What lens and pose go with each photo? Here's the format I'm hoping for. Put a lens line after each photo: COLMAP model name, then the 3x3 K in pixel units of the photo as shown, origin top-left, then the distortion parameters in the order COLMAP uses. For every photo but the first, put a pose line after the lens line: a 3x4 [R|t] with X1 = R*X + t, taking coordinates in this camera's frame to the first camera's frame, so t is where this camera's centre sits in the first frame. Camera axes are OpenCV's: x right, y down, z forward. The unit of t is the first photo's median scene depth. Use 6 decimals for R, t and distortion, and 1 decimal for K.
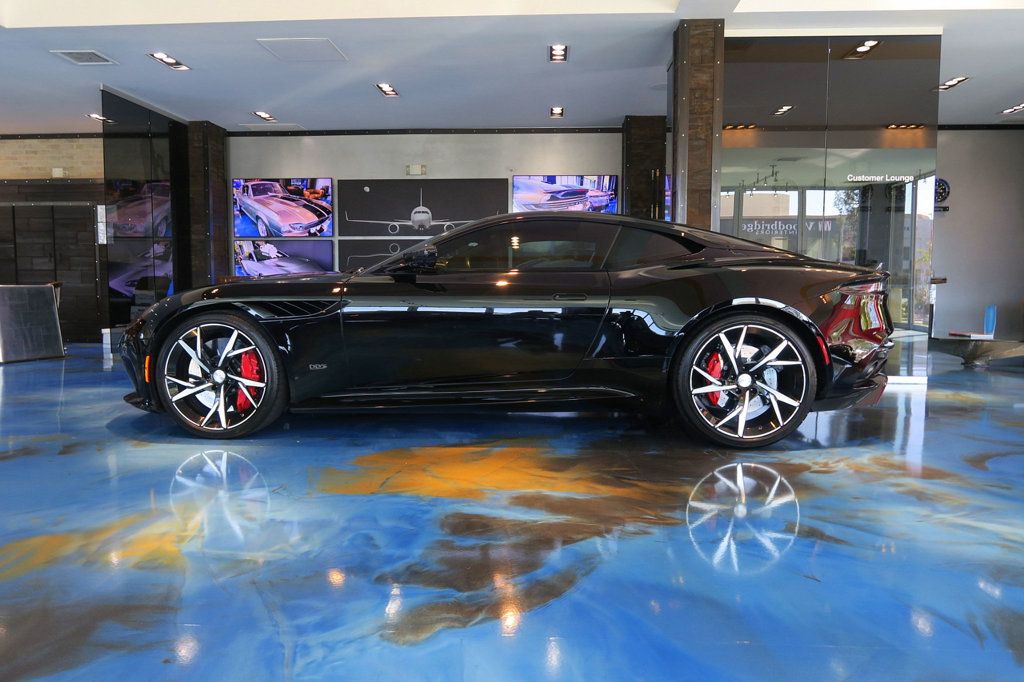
lens RADIAL K [[707.0, 0, 512.0], [0, 707.0, 341.0], [0, 0, 1]] dist [-0.031992, 0.002489]
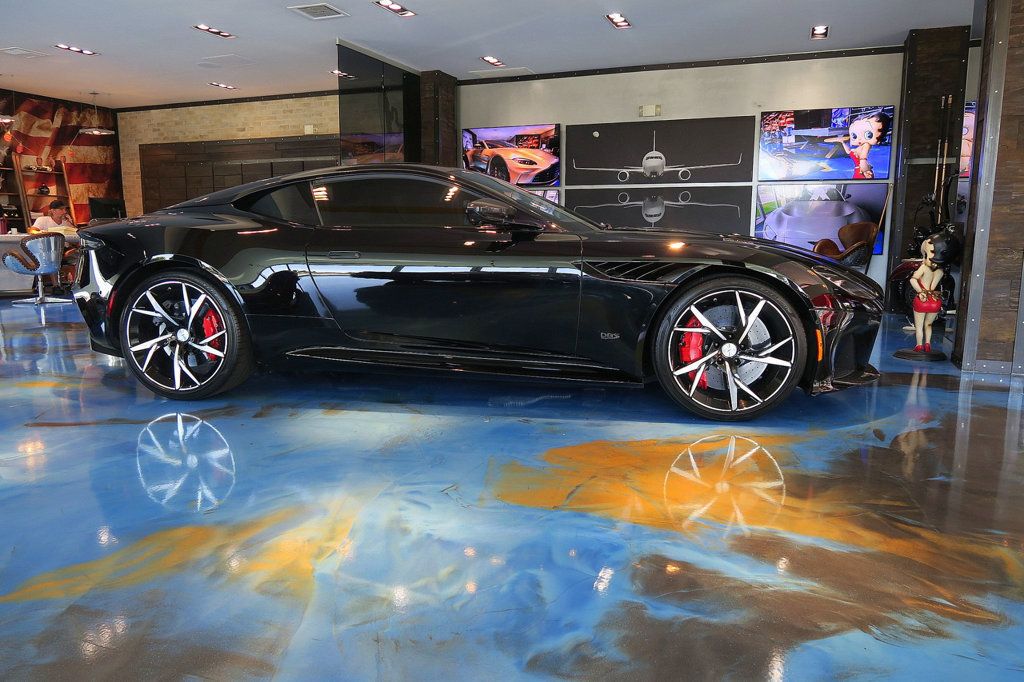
lens RADIAL K [[710.4, 0, 515.6], [0, 710.4, 337.6], [0, 0, 1]] dist [-0.023780, 0.006932]
pose [[0.947944, 0.047486, -0.314877, 0.004618], [-0.026776, 0.997203, 0.069776, -0.025048], [0.317309, -0.057713, 0.946564, 0.164068]]
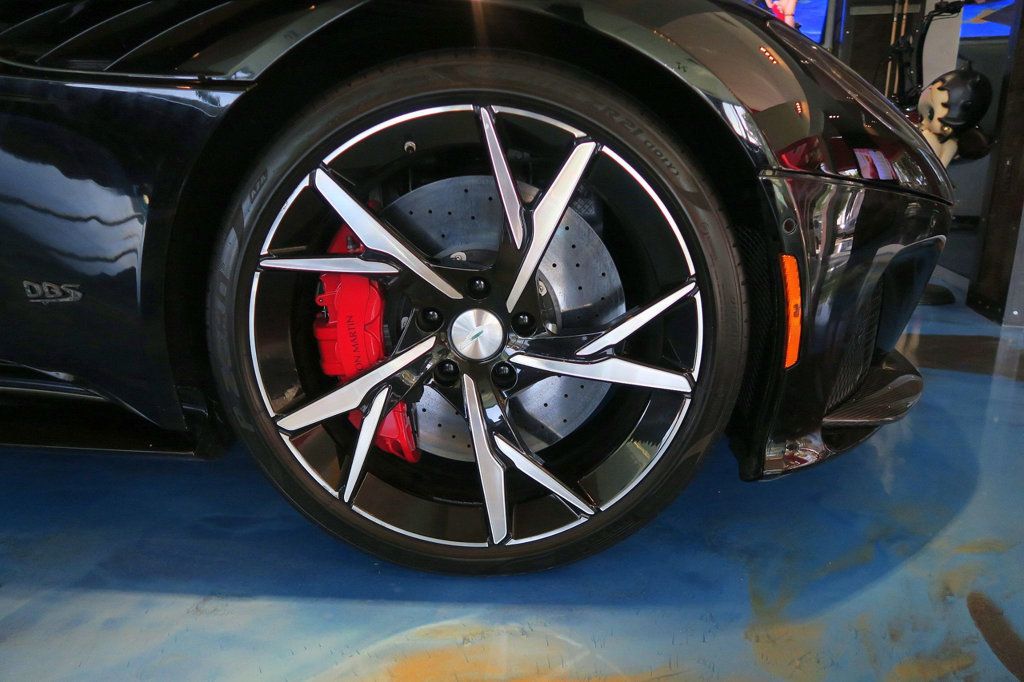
lens RADIAL K [[707.9, 0, 512.0], [0, 707.9, 341.0], [0, 0, 1]] dist [-0.010011, -0.002772]
pose [[0.978760, 0.046414, -0.199684, 0.040755], [-0.011117, 0.984617, 0.174373, 0.004386], [0.204706, -0.168450, 0.964220, 0.848844]]
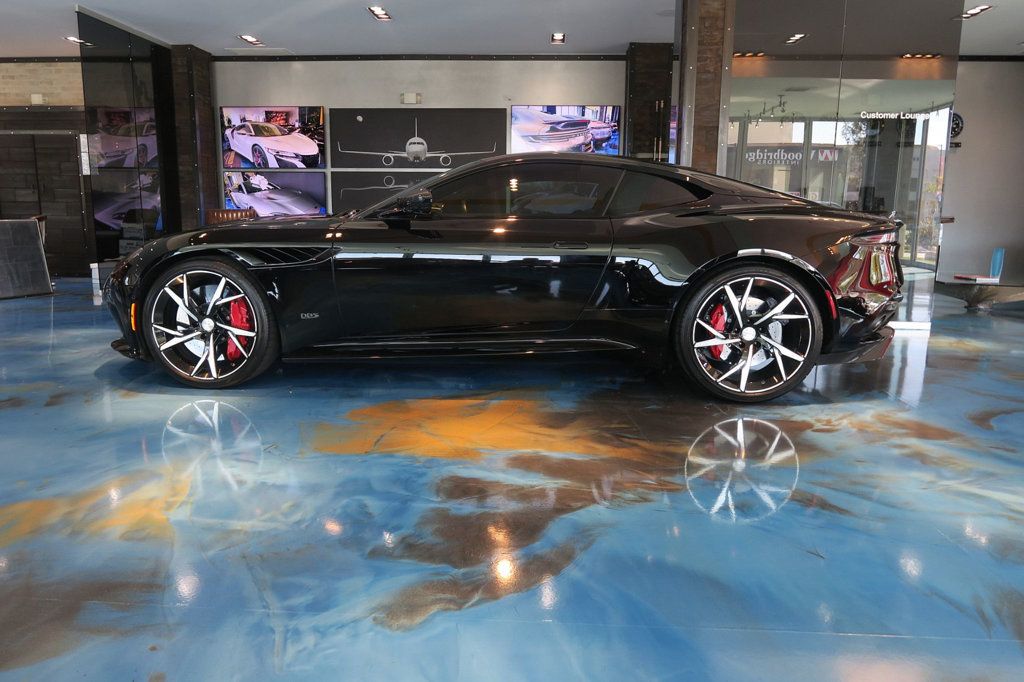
lens RADIAL K [[709.0, 0, 512.0], [0, 709.0, 341.0], [0, 0, 1]] dist [-0.032786, 0.004222]
pose [[0.999963, 0.007048, 0.004886, -0.001365], [-0.007497, 0.995071, 0.098885, -0.026796], [-0.004165, -0.098918, 0.995087, 0.027970]]
